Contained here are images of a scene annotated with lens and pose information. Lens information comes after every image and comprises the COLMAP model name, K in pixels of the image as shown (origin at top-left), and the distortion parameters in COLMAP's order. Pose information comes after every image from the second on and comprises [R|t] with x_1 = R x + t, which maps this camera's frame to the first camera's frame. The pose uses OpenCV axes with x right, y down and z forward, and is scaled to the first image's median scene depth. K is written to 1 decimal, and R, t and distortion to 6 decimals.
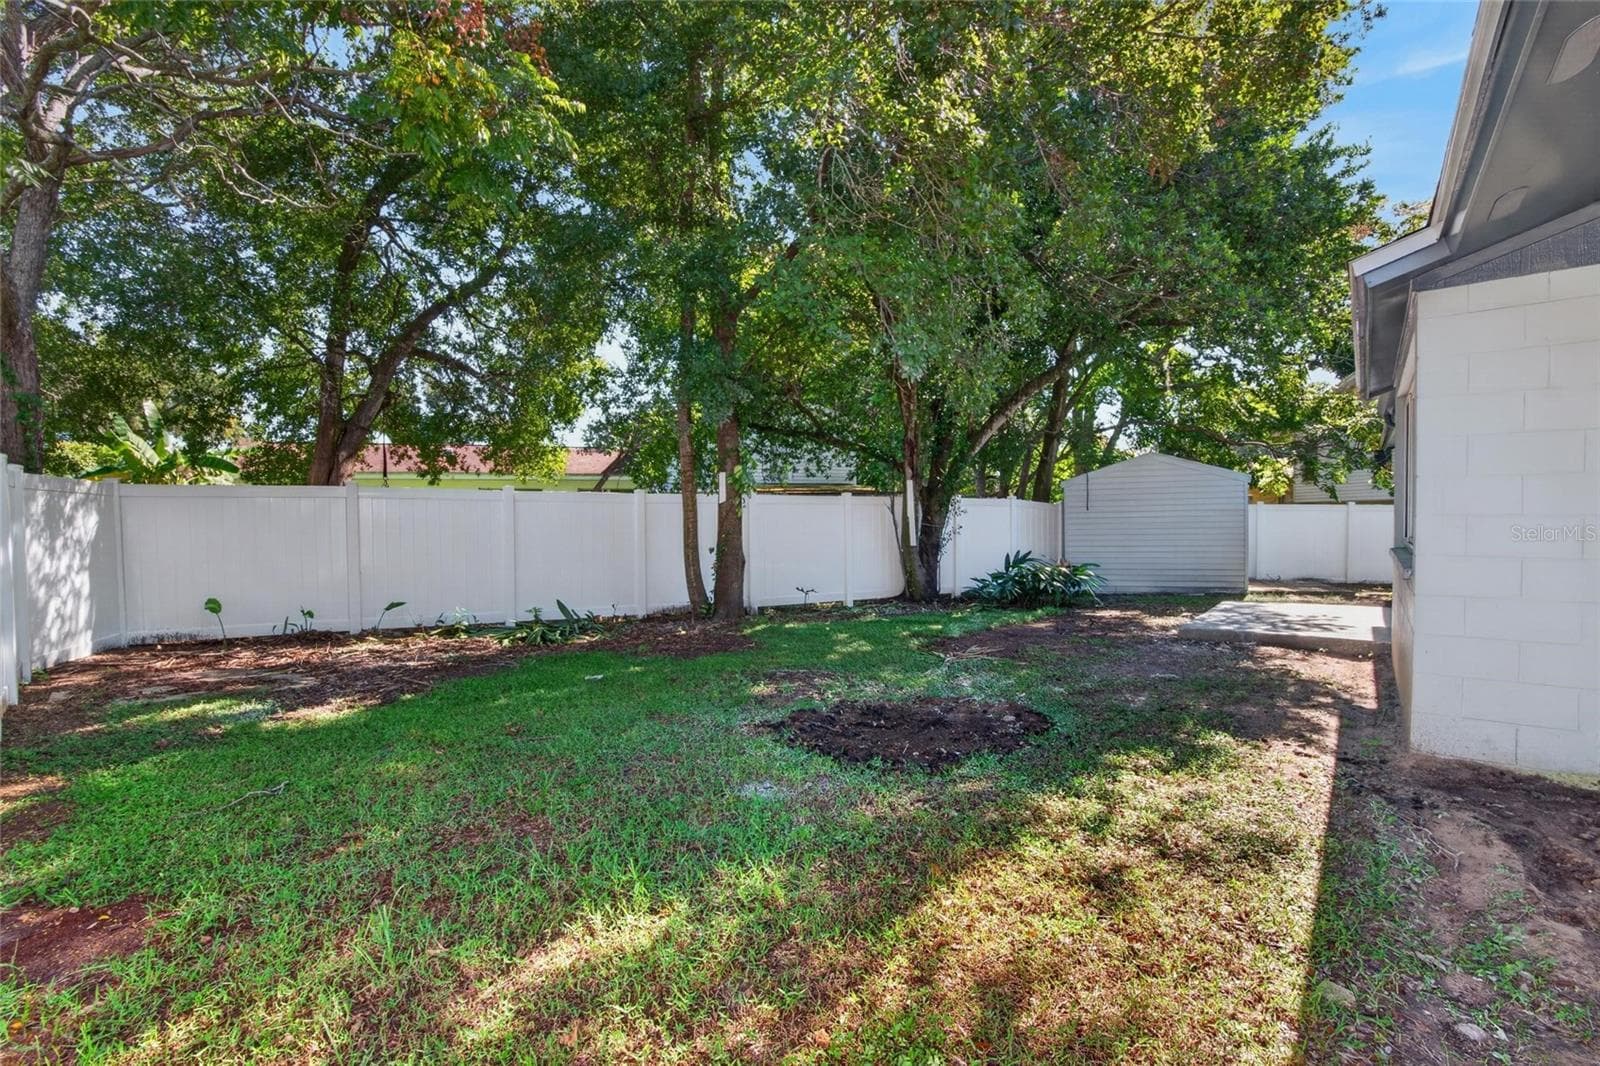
lens RADIAL K [[706.6, 0, 789.6], [0, 706.6, 536.8], [0, 0, 1]] dist [-0.032649, 0.000550]
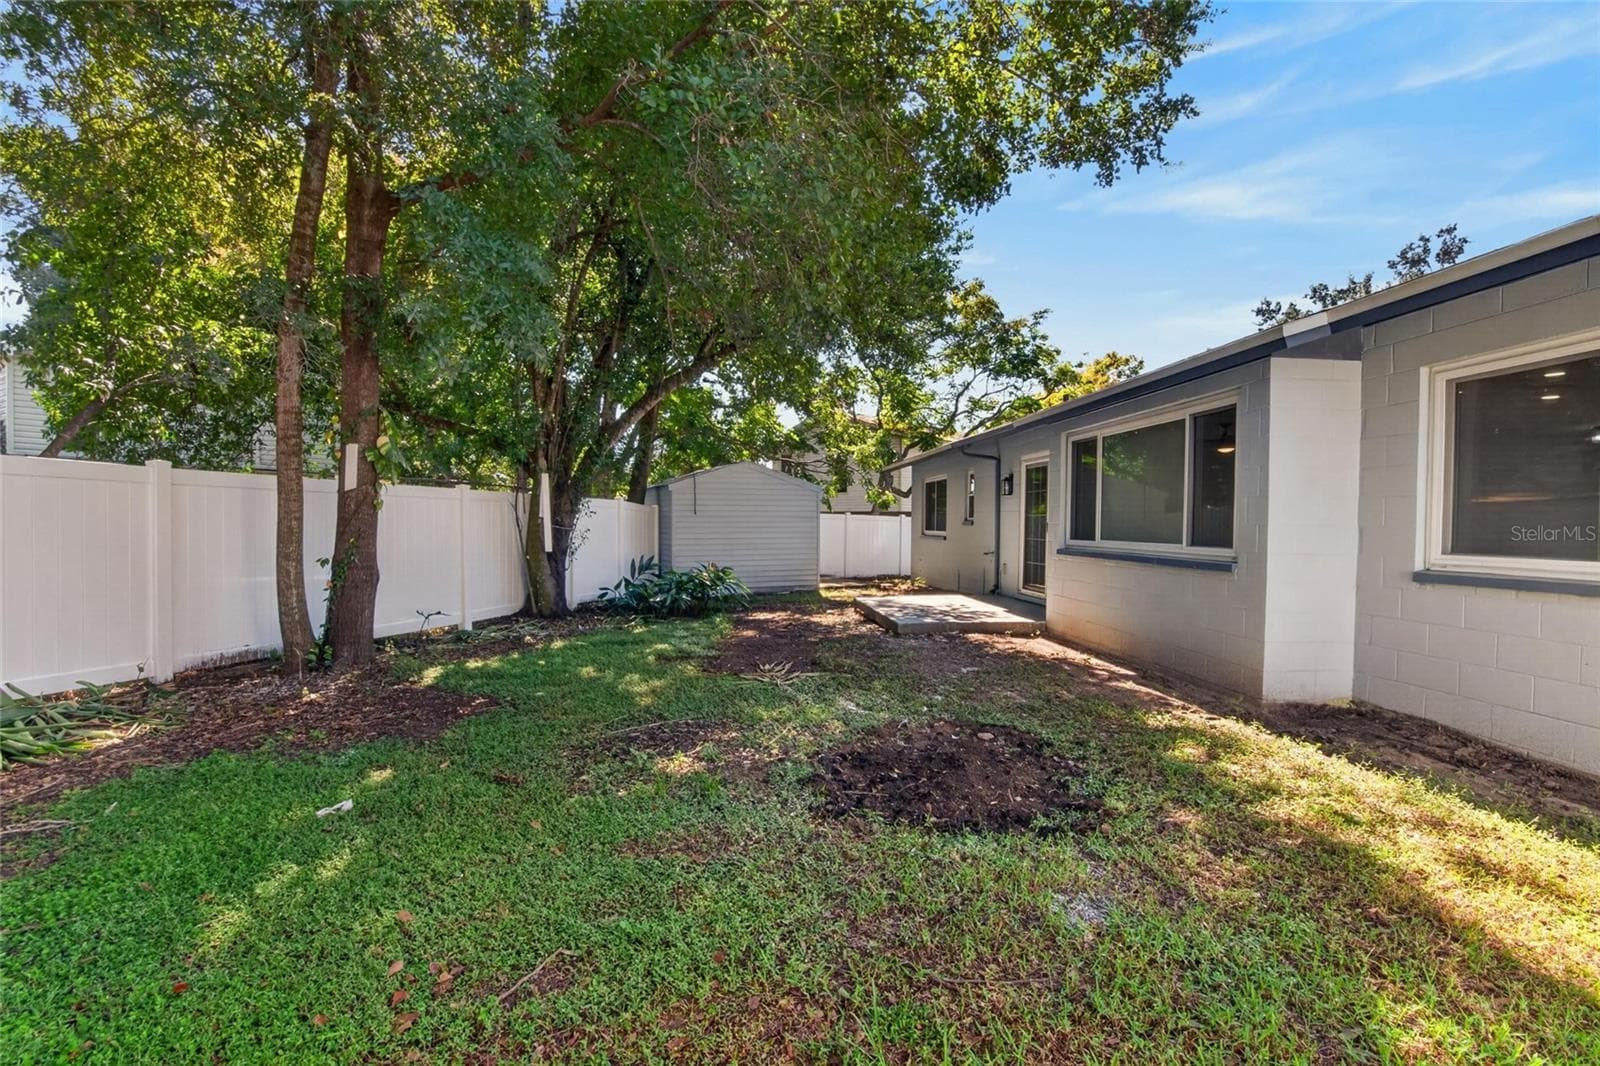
lens RADIAL K [[706.6, 0, 789.6], [0, 706.6, 536.8], [0, 0, 1]] dist [-0.032649, 0.000550]
pose [[0.716498, 0.002126, 0.697586, -0.249060], [0.001557, 0.999988, -0.004646, -0.000748], [-0.697588, 0.004415, 0.716486, 0.244365]]
